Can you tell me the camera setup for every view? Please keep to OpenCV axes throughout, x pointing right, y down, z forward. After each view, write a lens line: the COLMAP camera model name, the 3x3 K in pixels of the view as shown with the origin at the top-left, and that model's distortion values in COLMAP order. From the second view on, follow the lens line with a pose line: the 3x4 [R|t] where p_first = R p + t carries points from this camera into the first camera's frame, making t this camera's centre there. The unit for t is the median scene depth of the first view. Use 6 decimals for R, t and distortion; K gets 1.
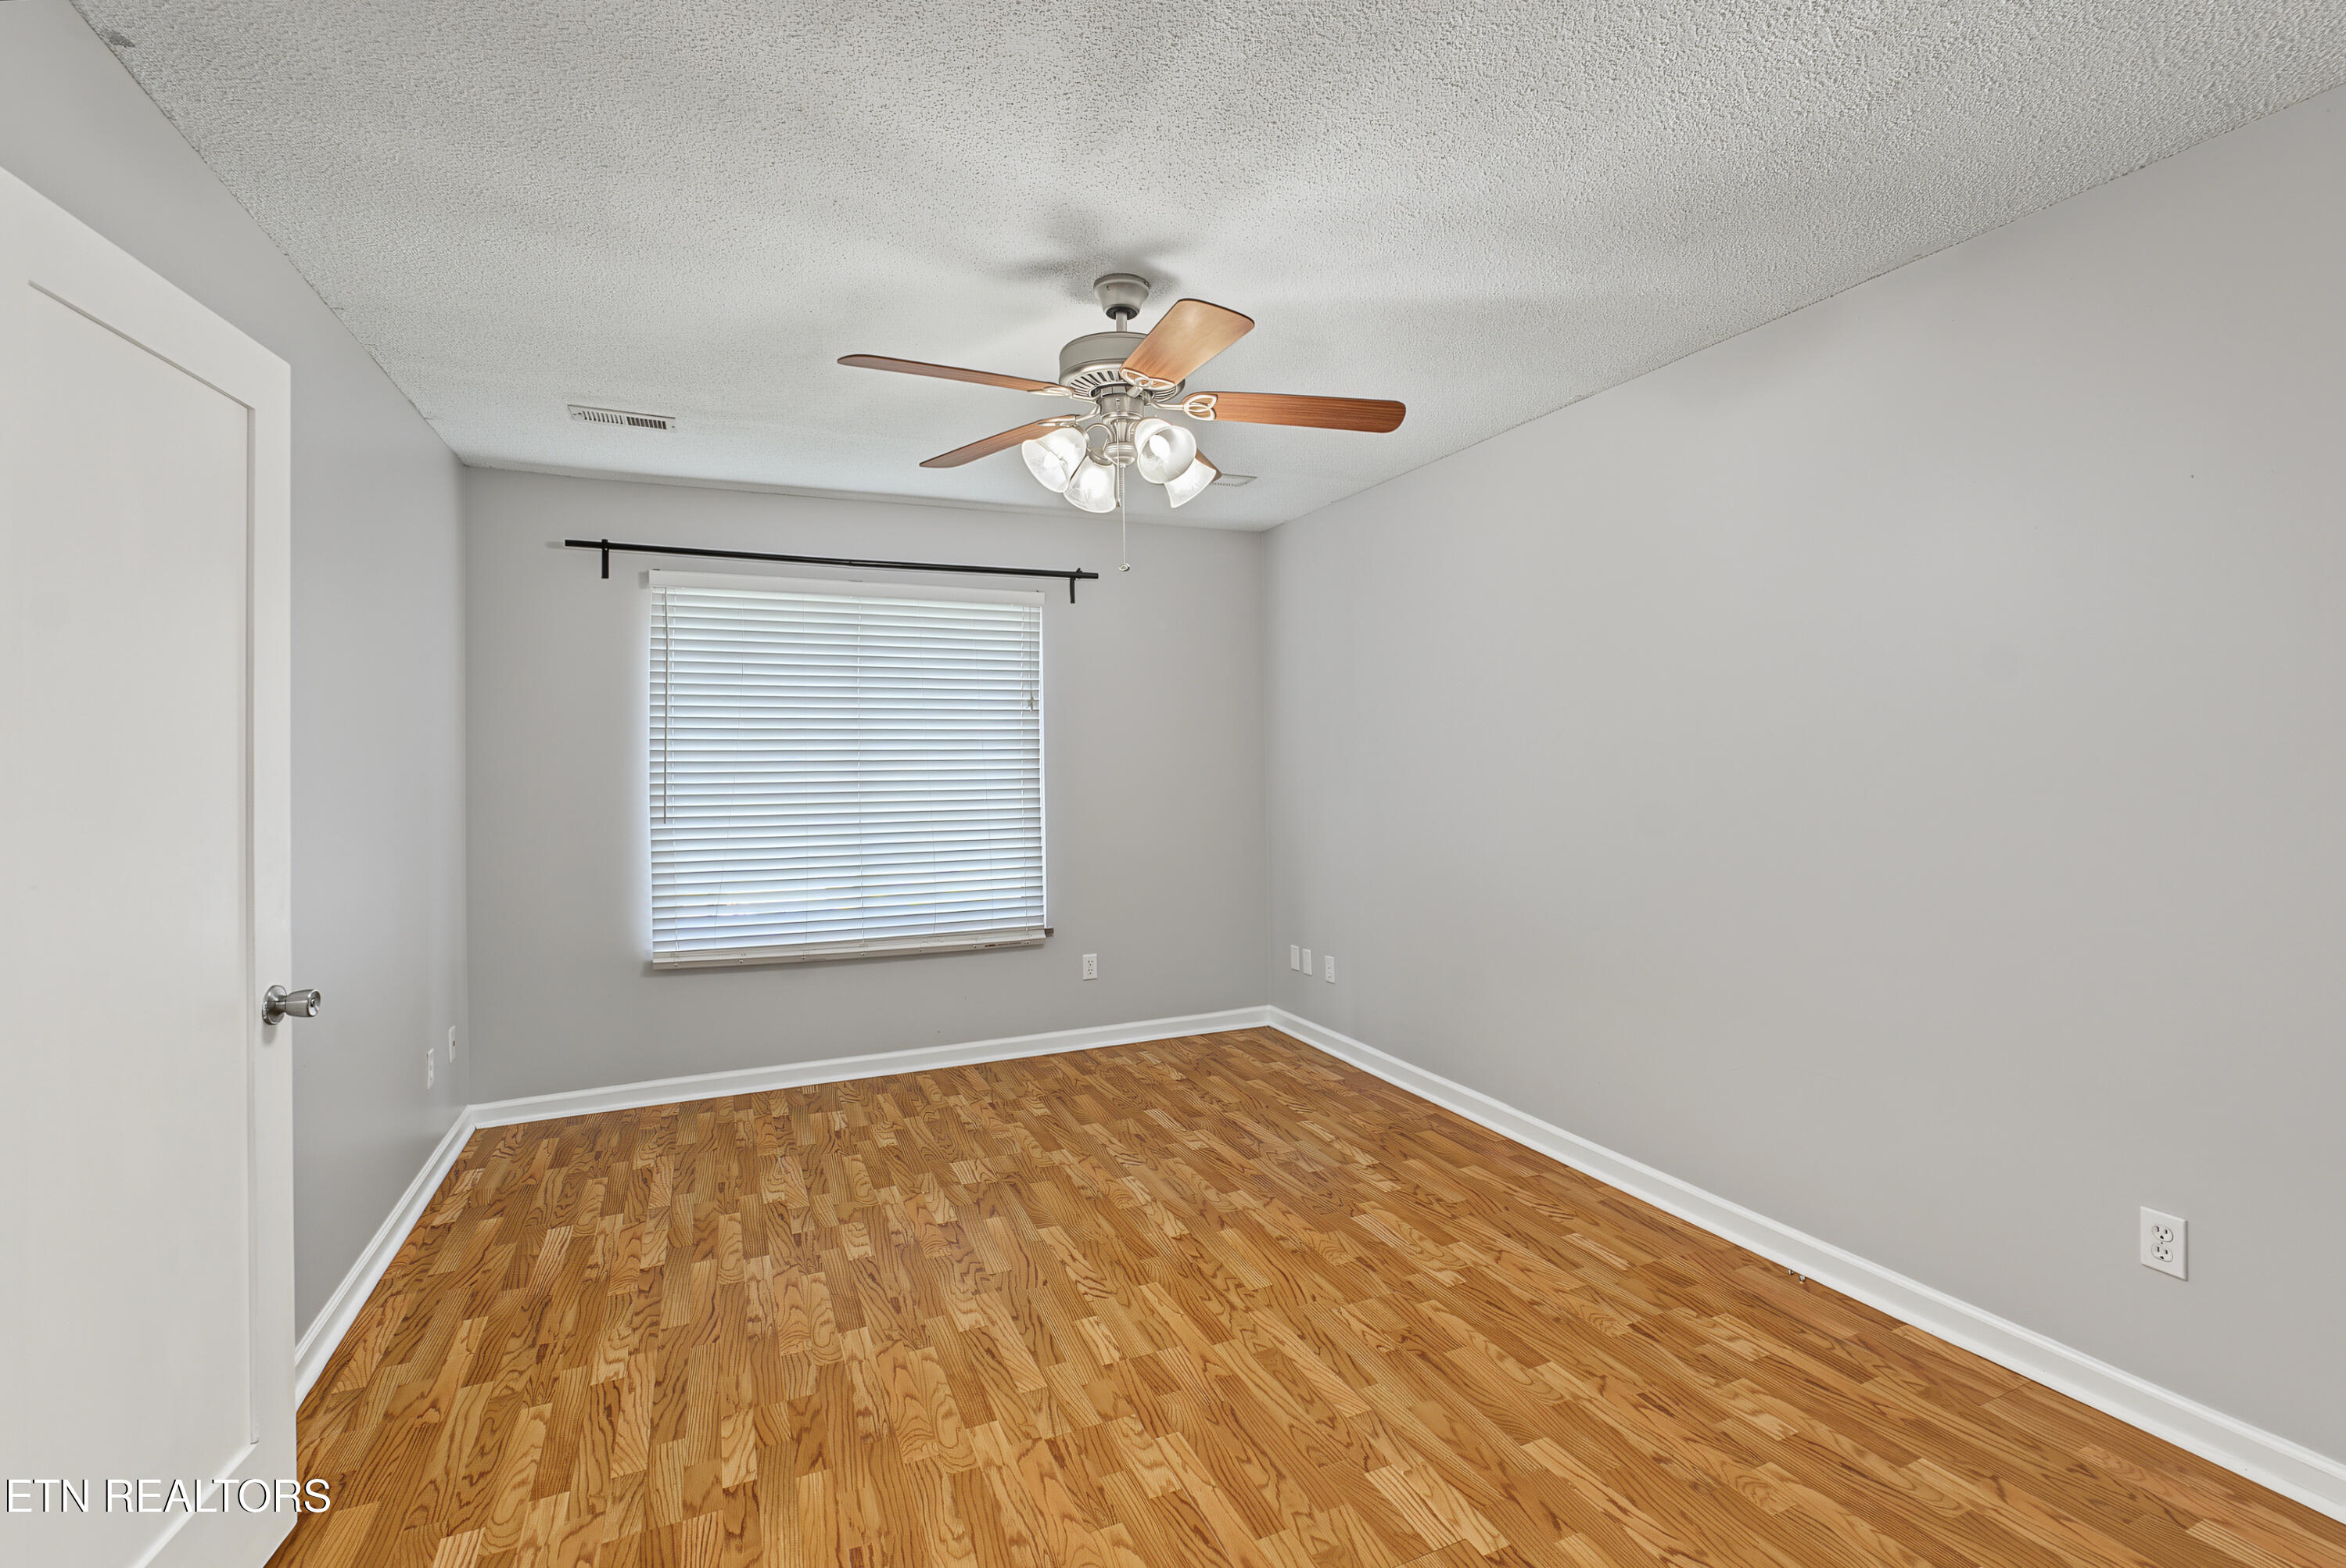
lens RADIAL K [[1000.9, 0, 1170.0], [0, 1000.9, 765.9], [0, 0, 1]] dist [-0.017176, 0.001923]
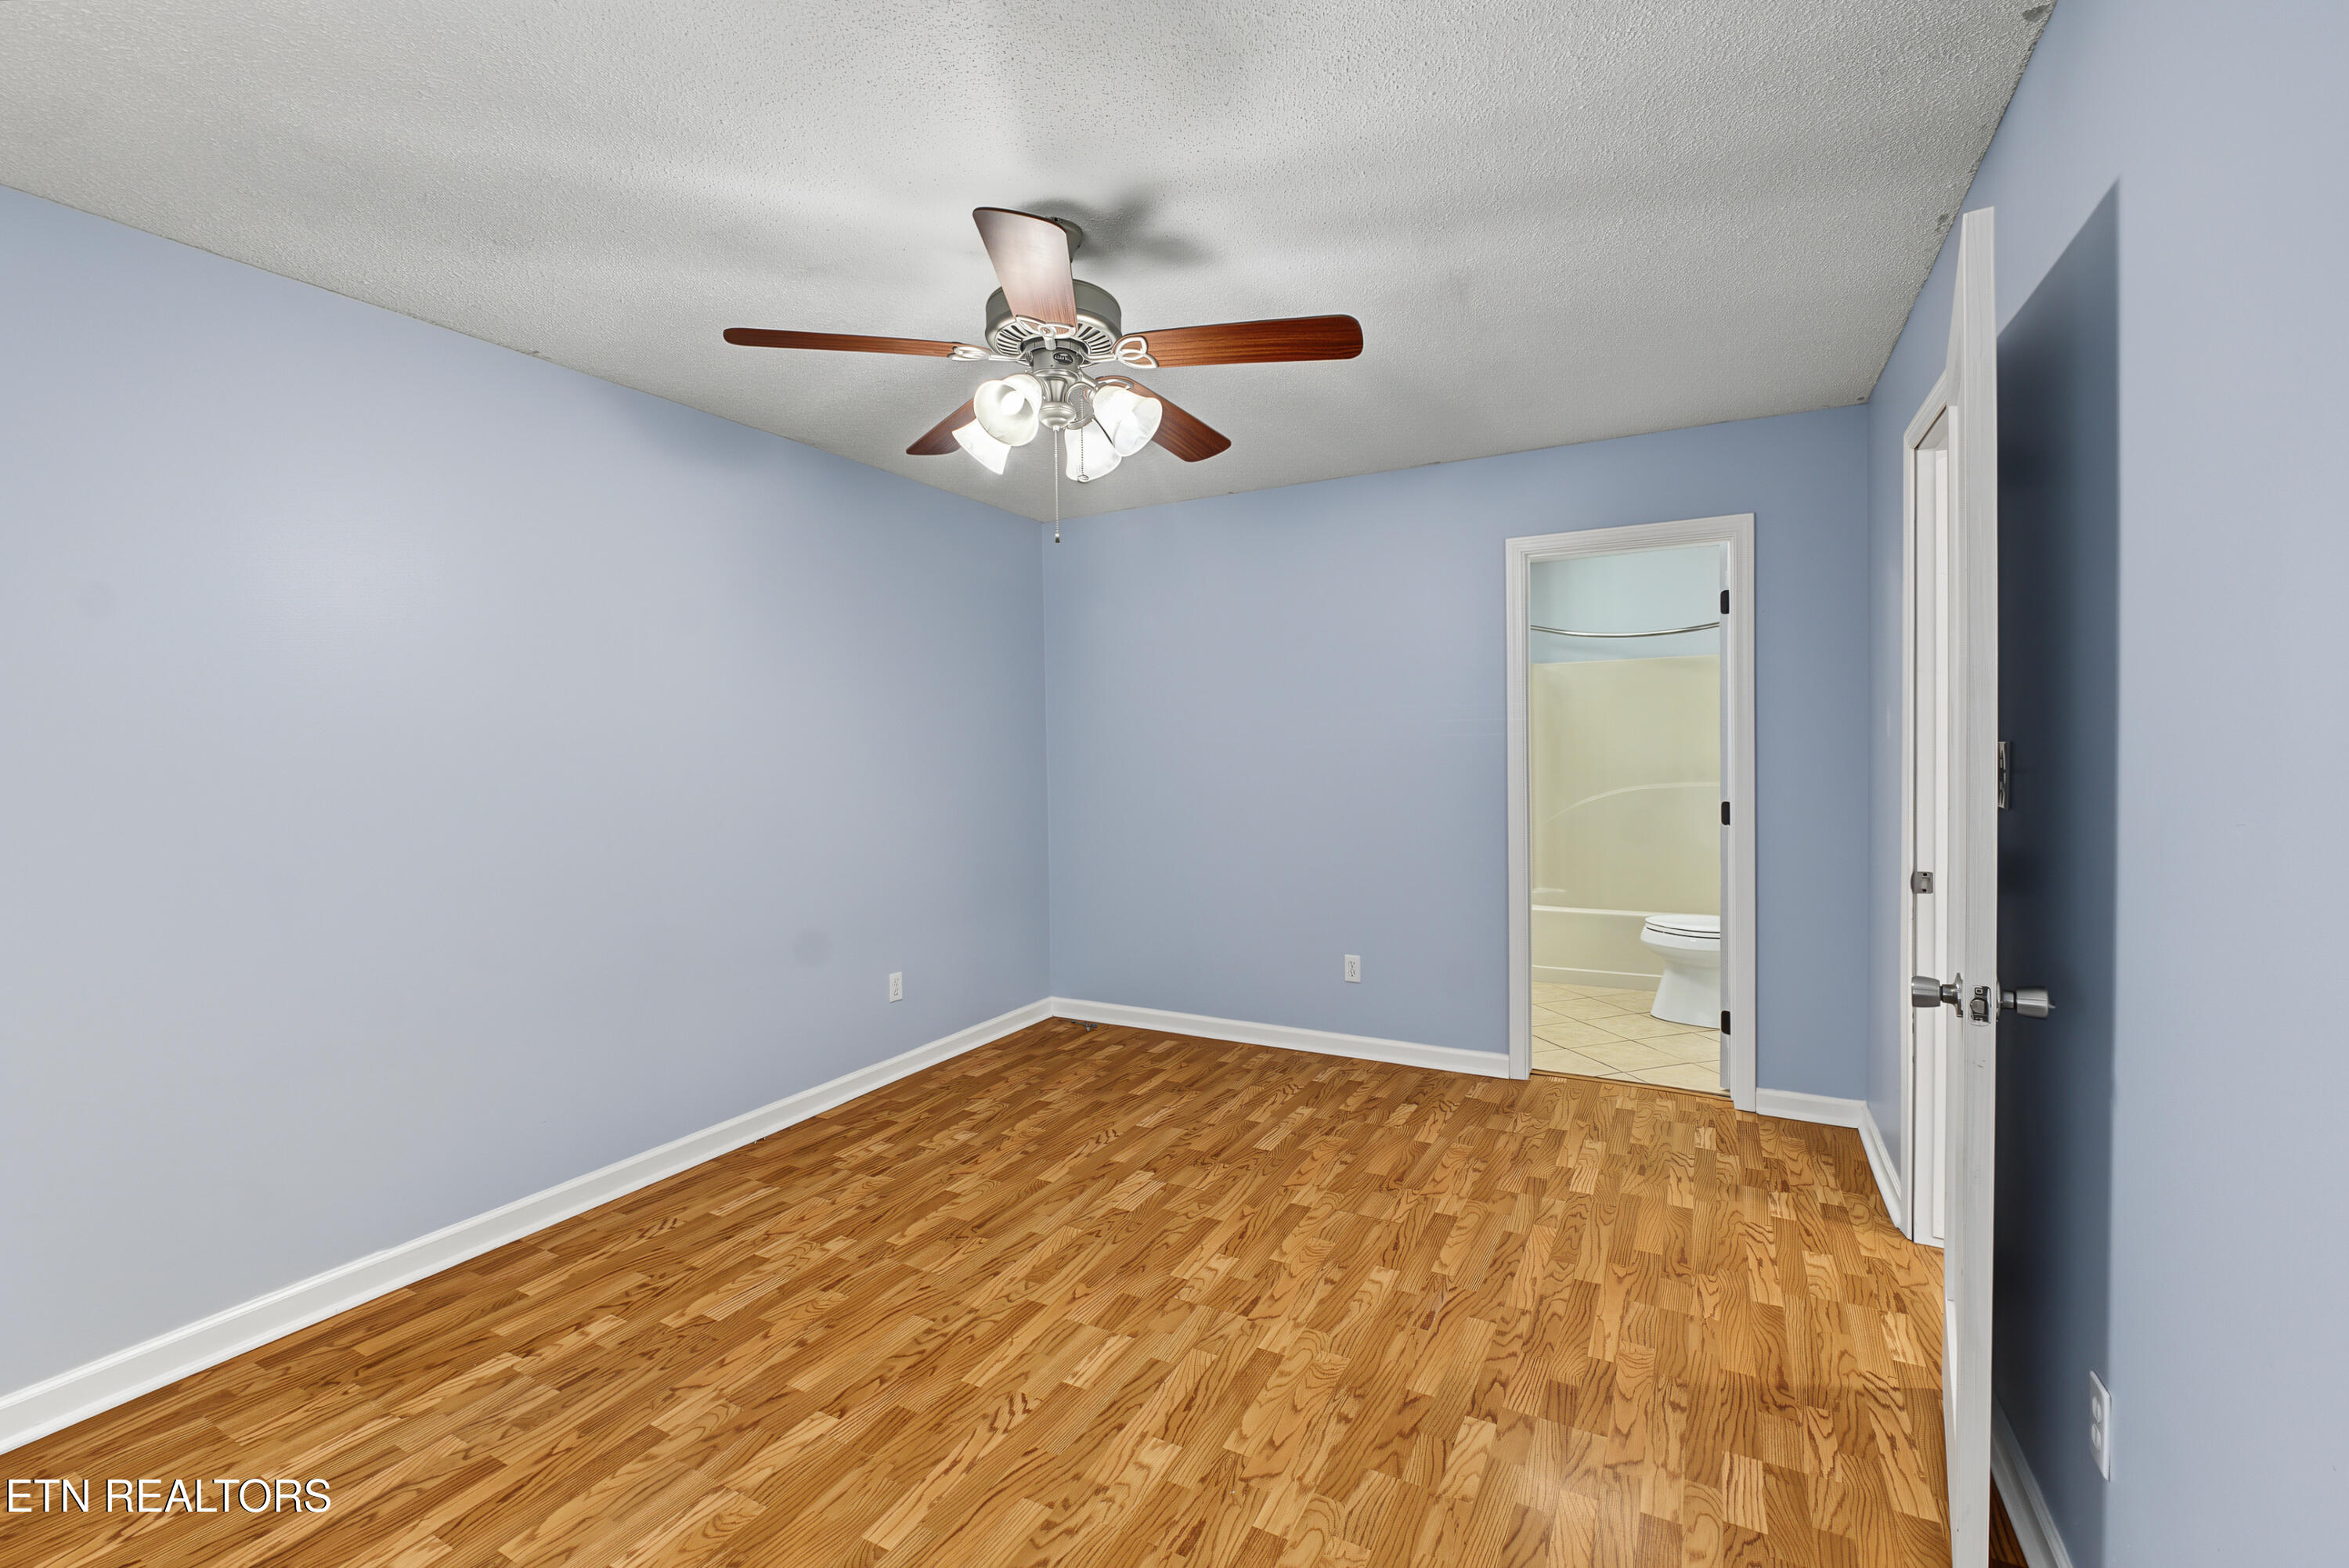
lens RADIAL K [[1002.0, 0, 1166.9], [0, 1002.0, 779.7], [0, 0, 1]] dist [-0.017176, 0.001923]
pose [[-0.601327, -0.001132, 0.799002, -0.873191], [0.029729, 0.999275, 0.023789, 0.011857], [-0.798450, 0.038059, -0.600857, 1.521647]]
